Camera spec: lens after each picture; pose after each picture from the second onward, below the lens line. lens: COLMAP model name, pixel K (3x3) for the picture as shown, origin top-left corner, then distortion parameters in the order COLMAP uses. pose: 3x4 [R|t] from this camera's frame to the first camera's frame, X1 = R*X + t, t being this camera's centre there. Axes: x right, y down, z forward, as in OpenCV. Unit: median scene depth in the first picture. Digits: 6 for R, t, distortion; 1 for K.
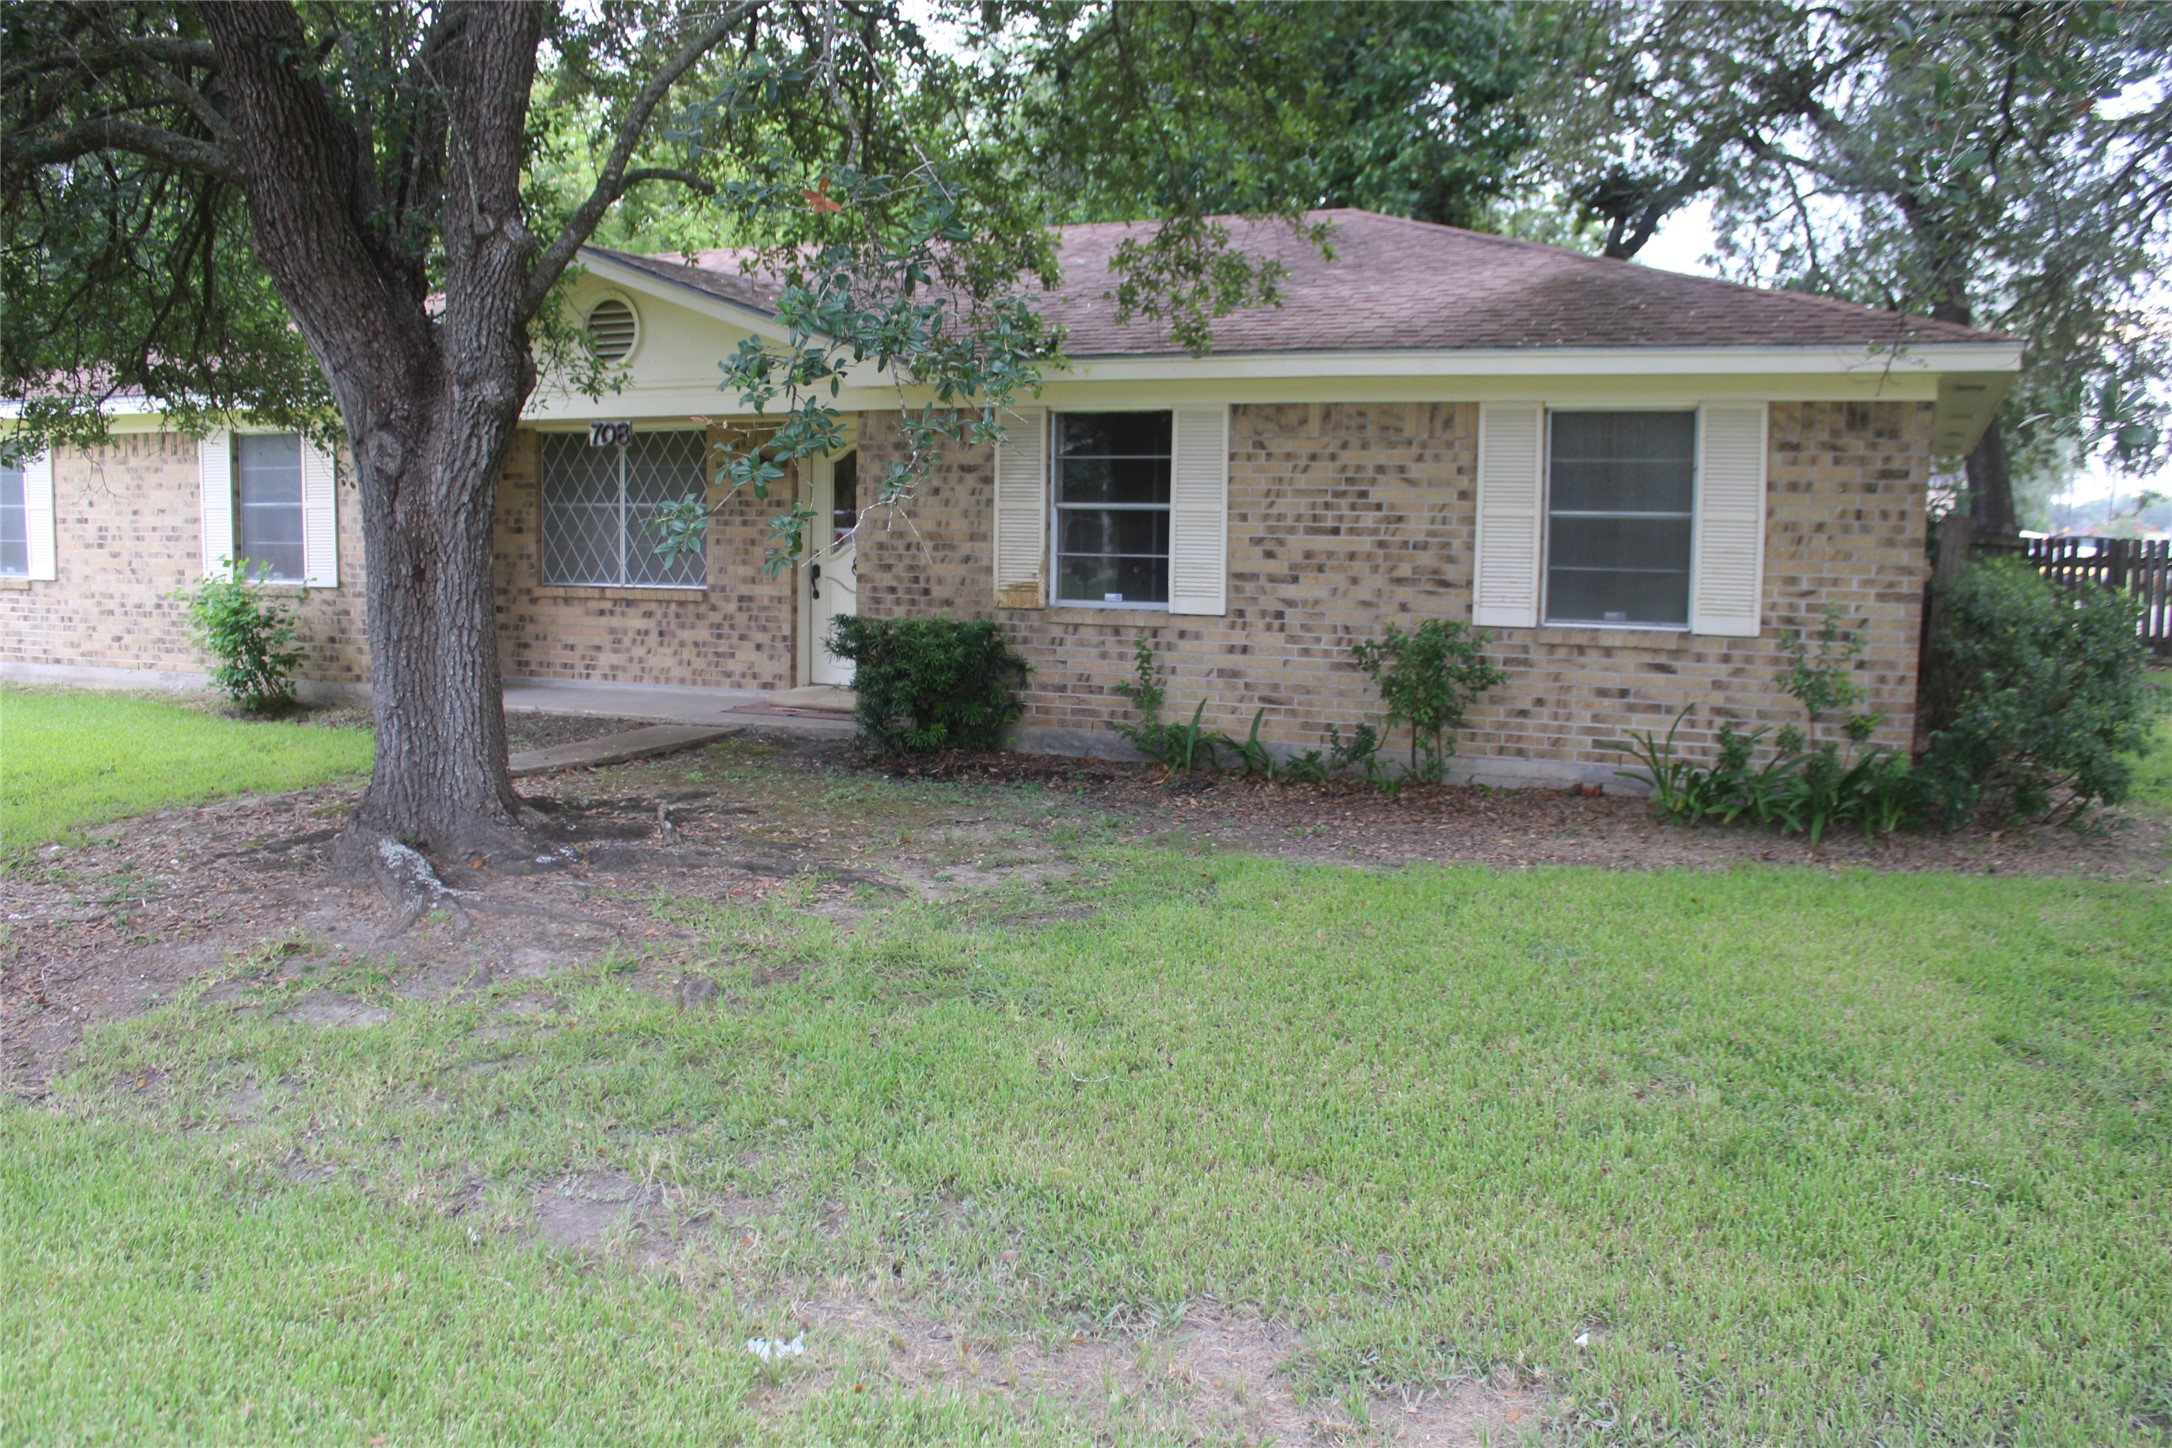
lens RADIAL K [[1827.9, 0, 1086.0], [0, 1827.9, 724.0], [0, 0, 1]] dist [-0.158565, 0.148280]
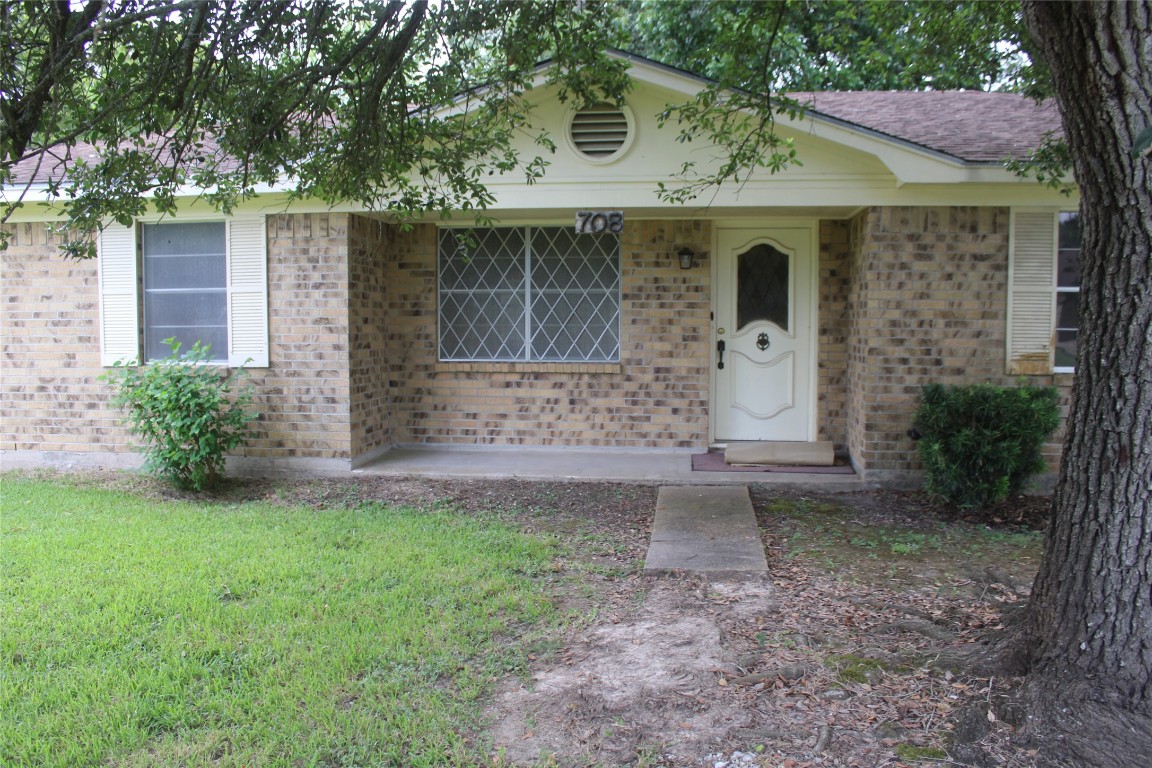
lens RADIAL K [[969.5, 0, 576.0], [0, 969.5, 384.0], [0, 0, 1]] dist [-0.158565, 0.148280]
pose [[0.955128, -0.030450, 0.294624, -0.415251], [0.042329, 0.998524, -0.034025, -0.040286], [-0.293153, 0.044970, 0.955007, 0.411616]]
